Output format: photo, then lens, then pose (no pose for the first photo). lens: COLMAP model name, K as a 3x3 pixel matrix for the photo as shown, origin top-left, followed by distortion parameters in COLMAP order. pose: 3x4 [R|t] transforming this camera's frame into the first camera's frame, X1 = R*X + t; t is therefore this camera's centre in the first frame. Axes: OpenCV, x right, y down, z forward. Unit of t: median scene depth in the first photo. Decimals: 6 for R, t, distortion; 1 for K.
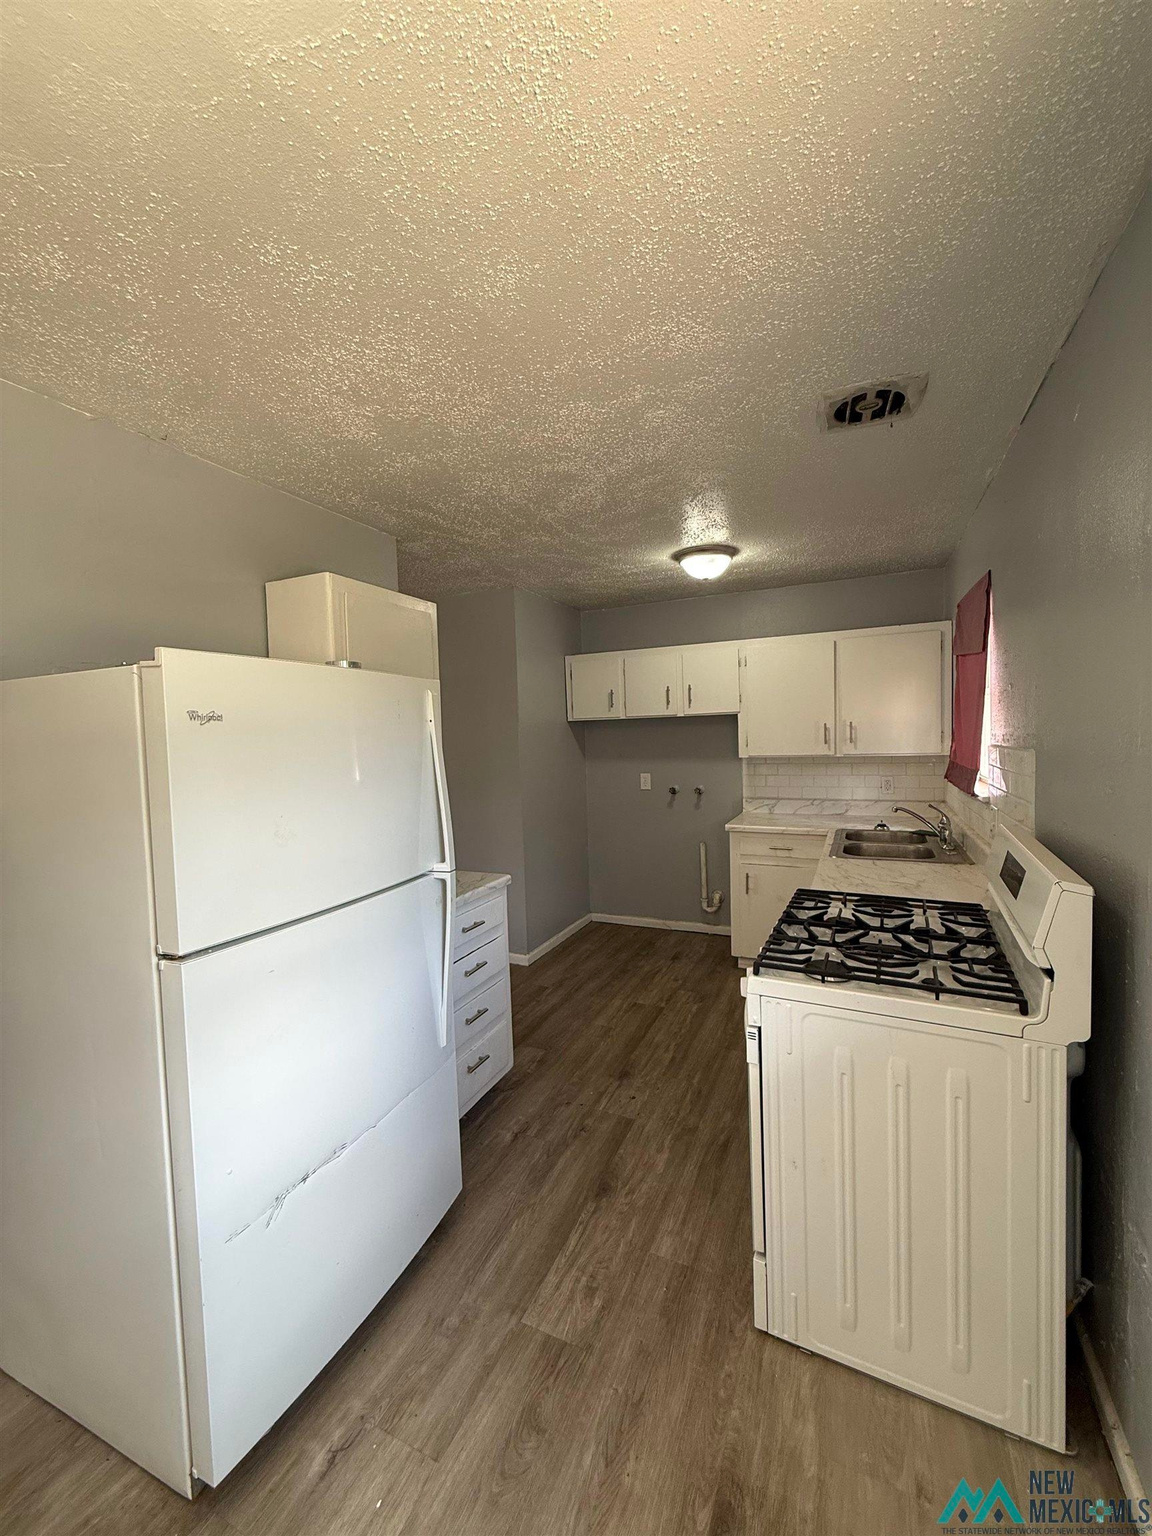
lens RADIAL K [[614.9, 0, 576.1], [0, 614.9, 765.9], [0, 0, 1]] dist [0.000295, -0.000353]
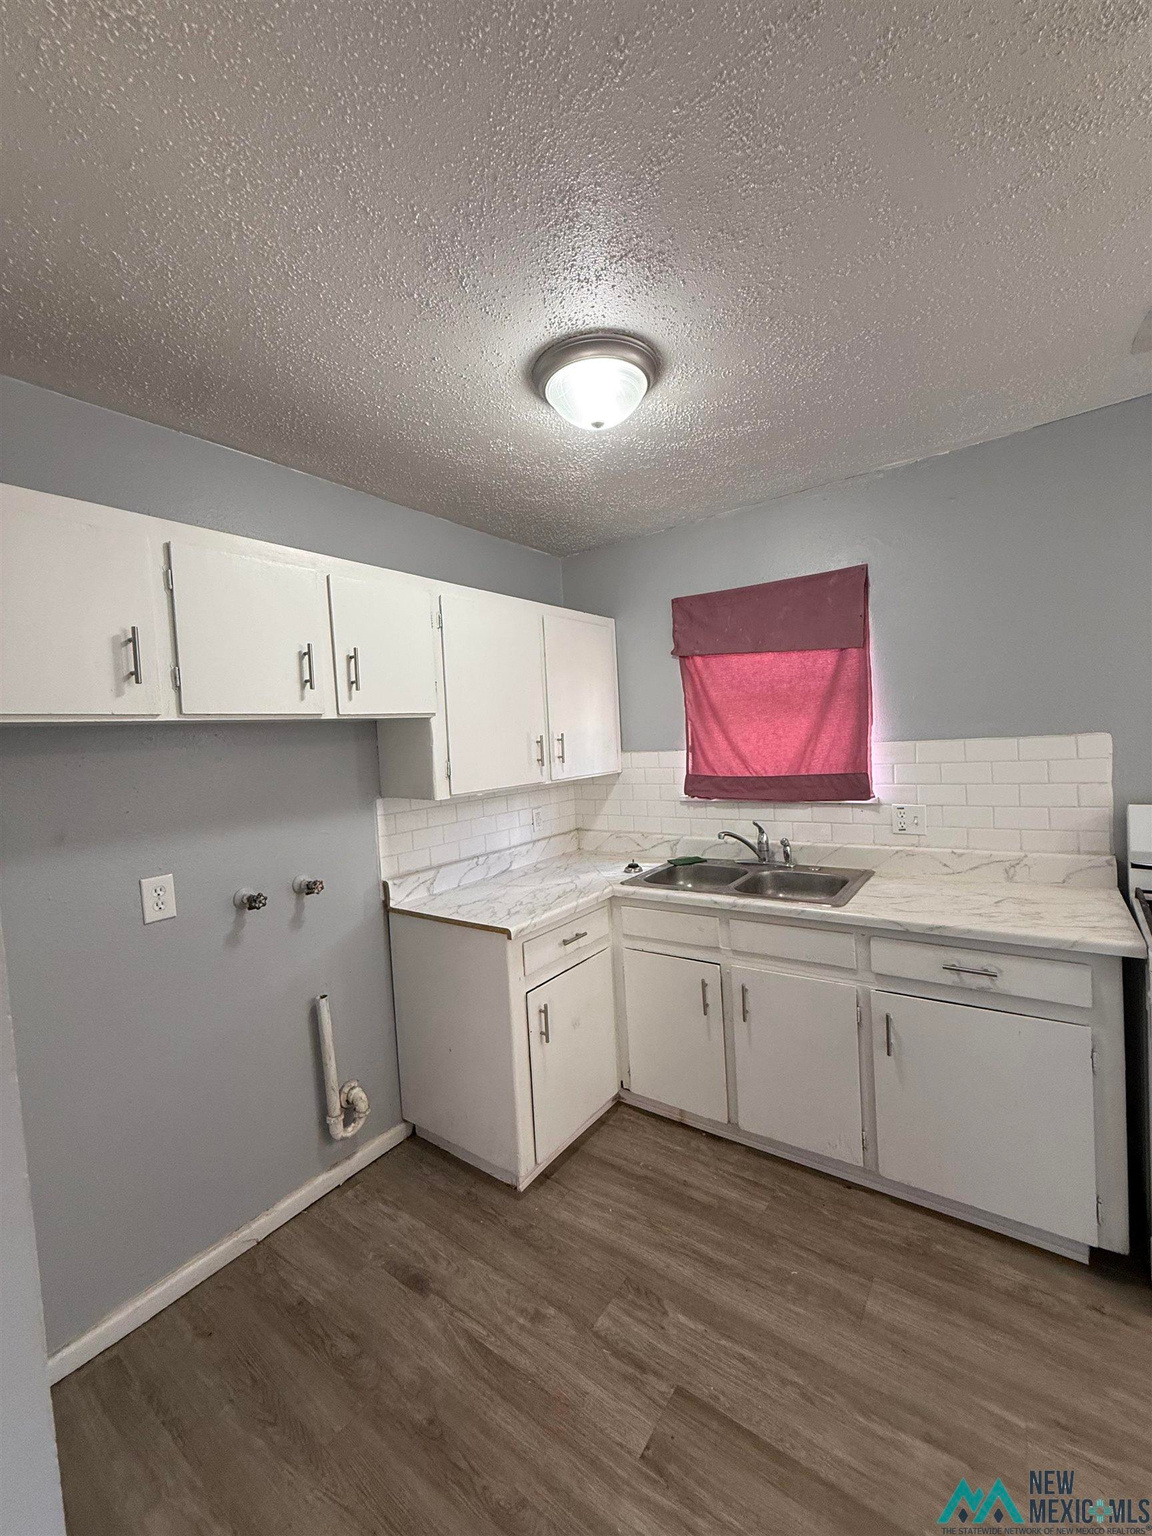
lens RADIAL K [[614.9, 0, 566.3], [0, 614.9, 764.2], [0, 0, 1]] dist [0.000295, -0.000353]
pose [[0.194769, -0.019649, 0.980652, -0.227083], [0.104259, 0.994550, -0.000779, -0.032174], [-0.975292, 0.102394, 0.195756, 0.779714]]
